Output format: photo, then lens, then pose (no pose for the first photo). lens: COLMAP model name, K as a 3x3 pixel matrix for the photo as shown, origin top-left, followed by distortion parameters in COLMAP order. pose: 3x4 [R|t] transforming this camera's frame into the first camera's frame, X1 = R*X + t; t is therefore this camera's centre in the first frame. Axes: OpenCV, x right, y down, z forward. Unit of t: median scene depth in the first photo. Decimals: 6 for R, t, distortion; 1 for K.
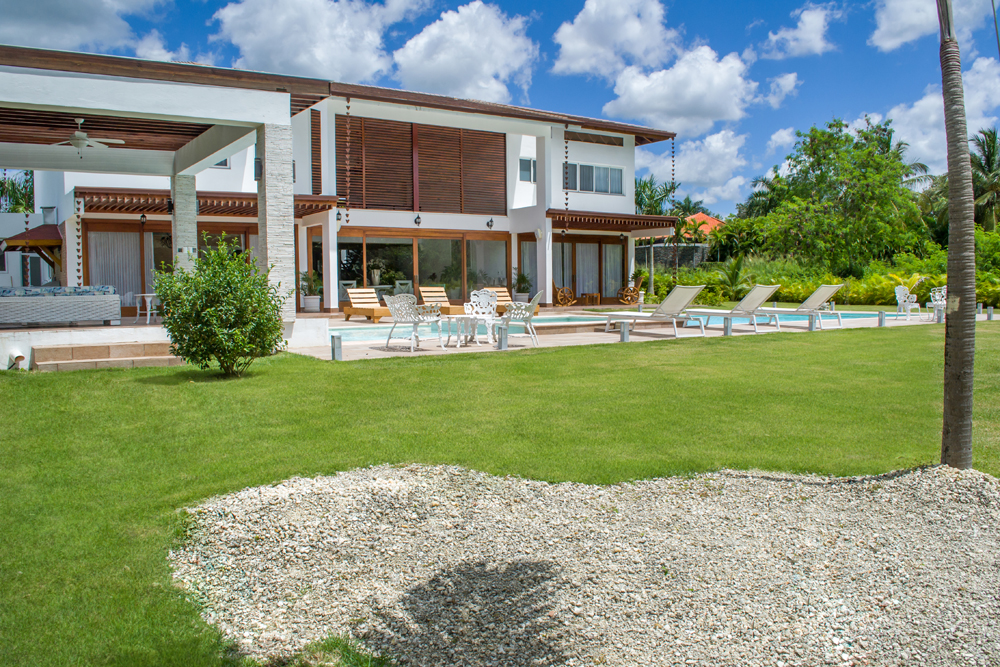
lens RADIAL K [[815.4, 0, 500.0], [0, 815.4, 333.5], [0, 0, 1]] dist [-0.003335, -0.124046]
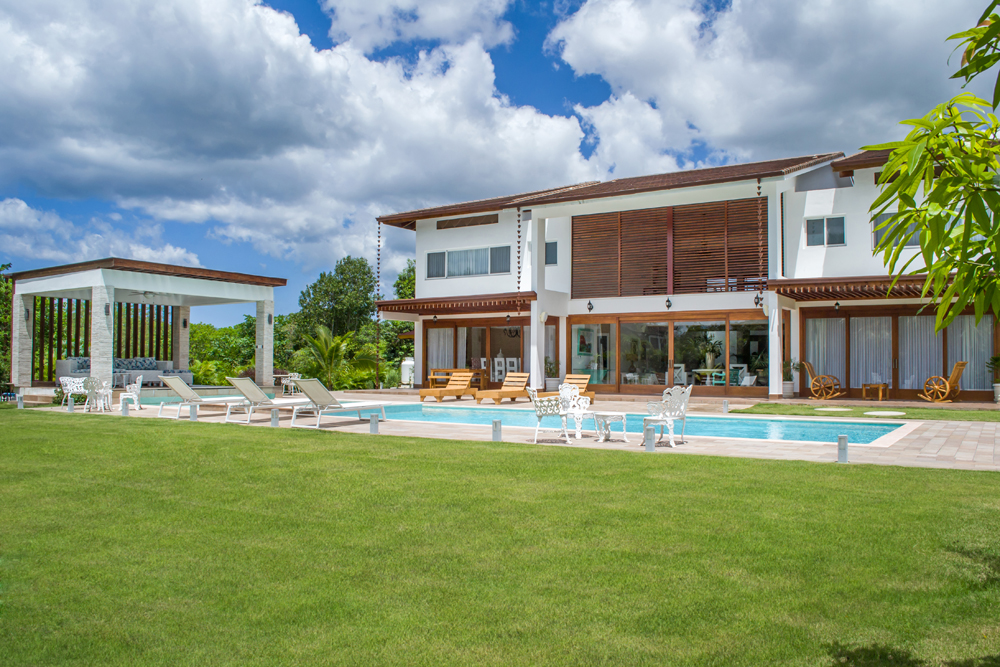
lens RADIAL K [[753.9, 0, 500.0], [0, 753.9, 333.5], [0, 0, 1]] dist [-0.002242, -0.090503]
pose [[0.373155, -0.025997, -0.927405, 0.703169], [-0.069397, 0.996025, -0.055843, -0.041155], [0.925170, 0.085197, 0.369867, 0.514004]]
